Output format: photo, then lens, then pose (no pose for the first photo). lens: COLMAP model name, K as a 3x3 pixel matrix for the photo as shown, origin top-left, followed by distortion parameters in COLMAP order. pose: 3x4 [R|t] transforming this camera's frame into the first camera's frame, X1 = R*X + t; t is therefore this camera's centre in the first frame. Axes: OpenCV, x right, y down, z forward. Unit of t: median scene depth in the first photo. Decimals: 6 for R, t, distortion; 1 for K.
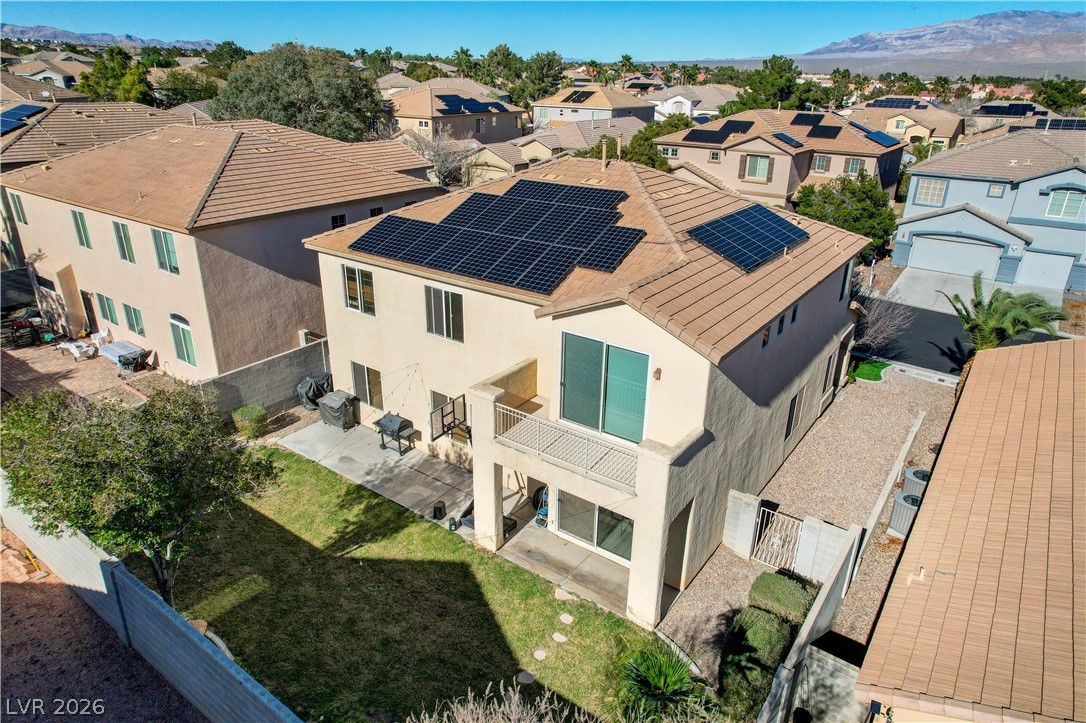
lens RADIAL K [[688.9, 0, 537.2], [0, 688.9, 353.9], [0, 0, 1]] dist [-0.076047, 0.079092]
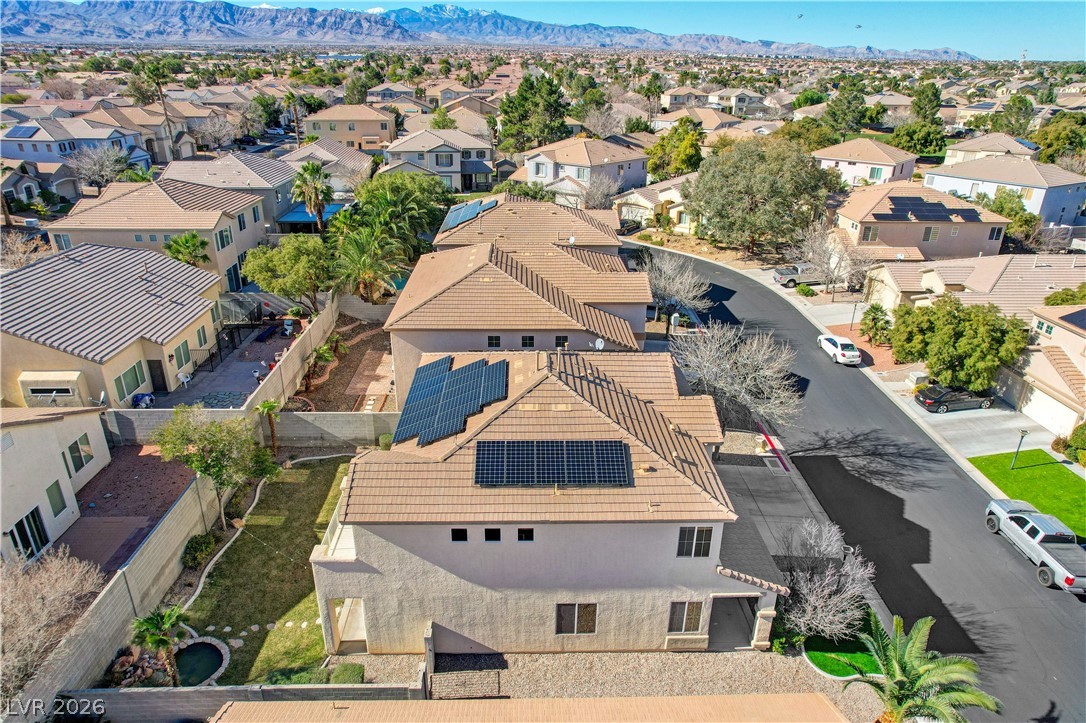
lens RADIAL K [[688.9, 0, 546.6], [0, 688.9, 364.5], [0, 0, 1]] dist [-0.076047, 0.079092]
pose [[0.616227, 0.305145, -0.726052, 0.981343], [-0.304211, 0.942564, 0.137946, -0.432162], [0.726443, 0.135867, 0.673662, 0.110017]]
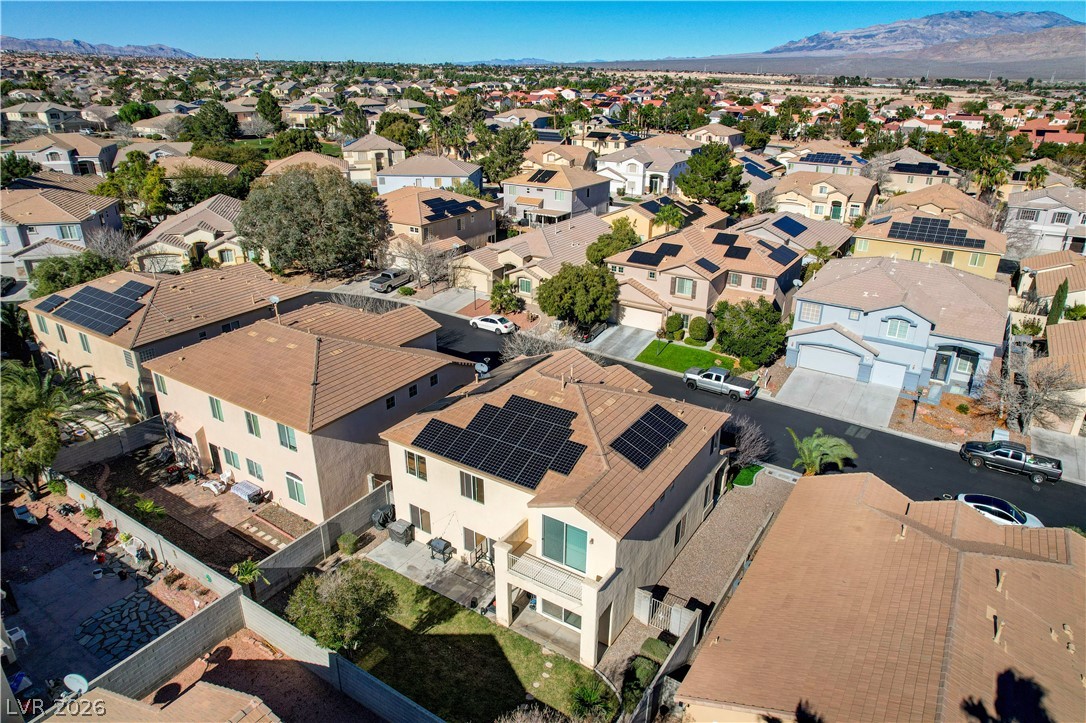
lens RADIAL K [[688.9, 0, 534.6], [0, 688.9, 360.8], [0, 0, 1]] dist [-0.076047, 0.079092]
pose [[0.998774, -0.028570, 0.040414, -0.033320], [0.028325, 0.999577, 0.006619, -0.321740], [-0.040586, -0.005466, 0.999161, -0.608237]]
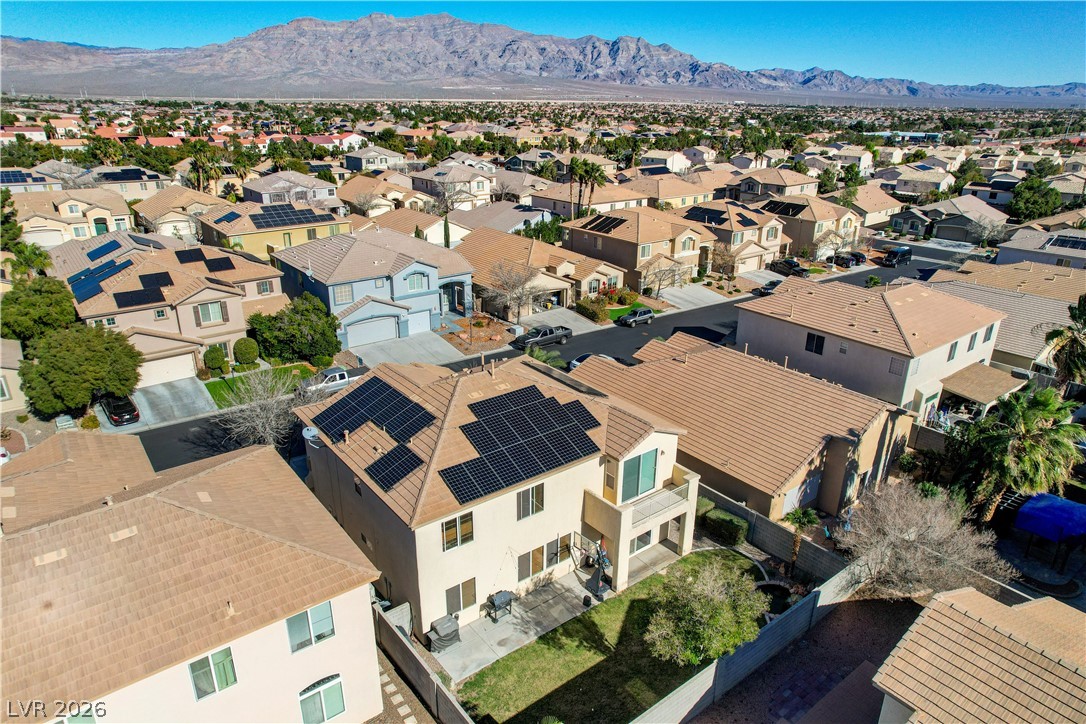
lens RADIAL K [[688.9, 0, 552.0], [0, 688.9, 363.5], [0, 0, 1]] dist [-0.076047, 0.079092]
pose [[0.262955, -0.358886, 0.895575, -1.169702], [0.361469, 0.897279, 0.253436, -0.596686], [-0.894536, 0.257080, 0.365671, 0.265724]]
